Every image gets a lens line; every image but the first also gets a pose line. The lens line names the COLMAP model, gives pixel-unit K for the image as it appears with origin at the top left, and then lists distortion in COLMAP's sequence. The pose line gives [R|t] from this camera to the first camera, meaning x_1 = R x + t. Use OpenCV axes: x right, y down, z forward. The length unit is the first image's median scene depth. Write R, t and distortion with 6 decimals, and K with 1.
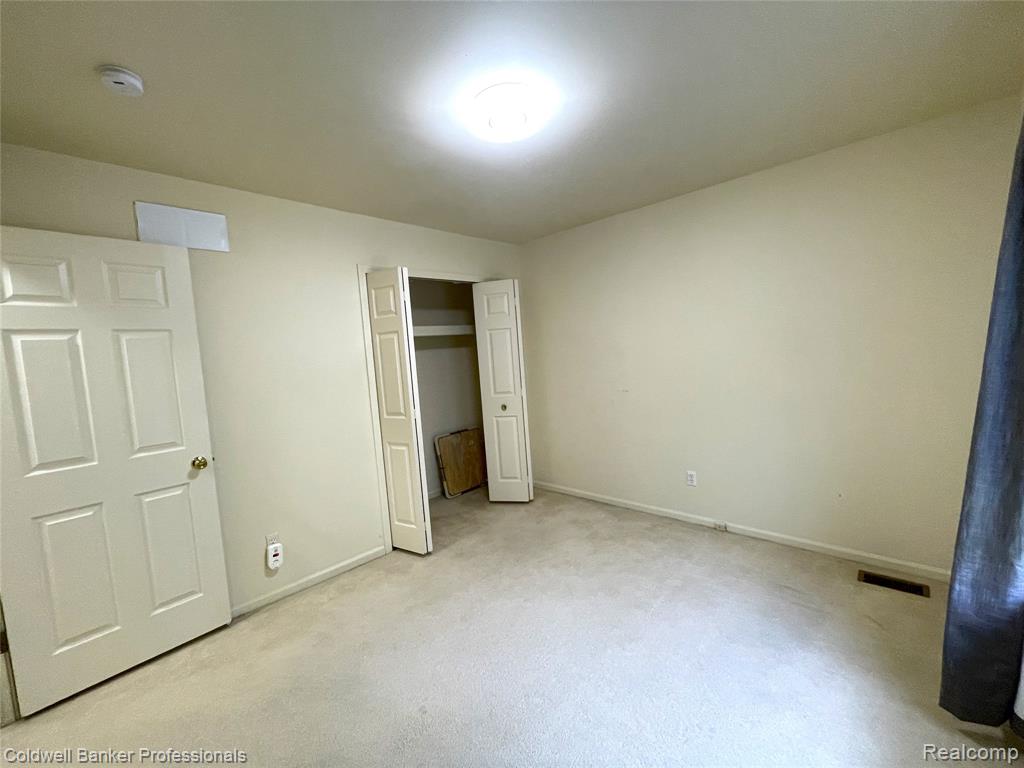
lens RADIAL K [[418.9, 0, 510.7], [0, 418.9, 379.6], [0, 0, 1]] dist [-0.000072, 0.002069]
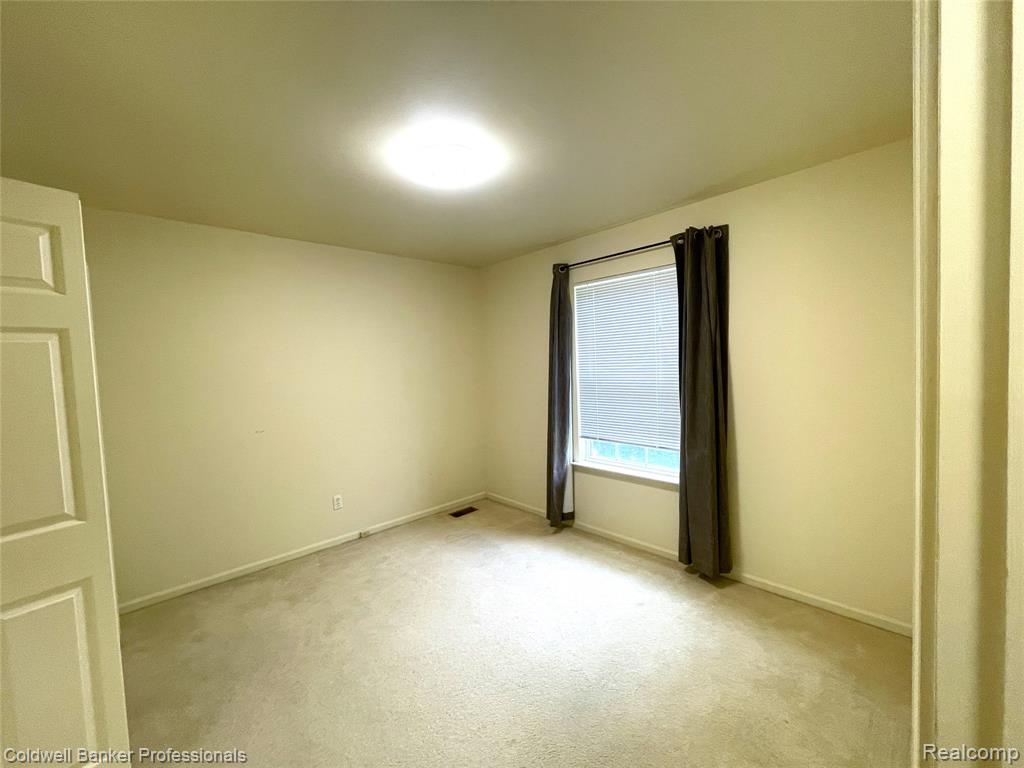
lens RADIAL K [[418.9, 0, 510.6], [0, 418.9, 383.5], [0, 0, 1]] dist [-0.000072, 0.002069]
pose [[0.071365, 0.011780, 0.997381, -0.659212], [0.106557, 0.994118, -0.019366, 0.000865], [-0.991742, 0.107660, 0.069689, 0.483140]]
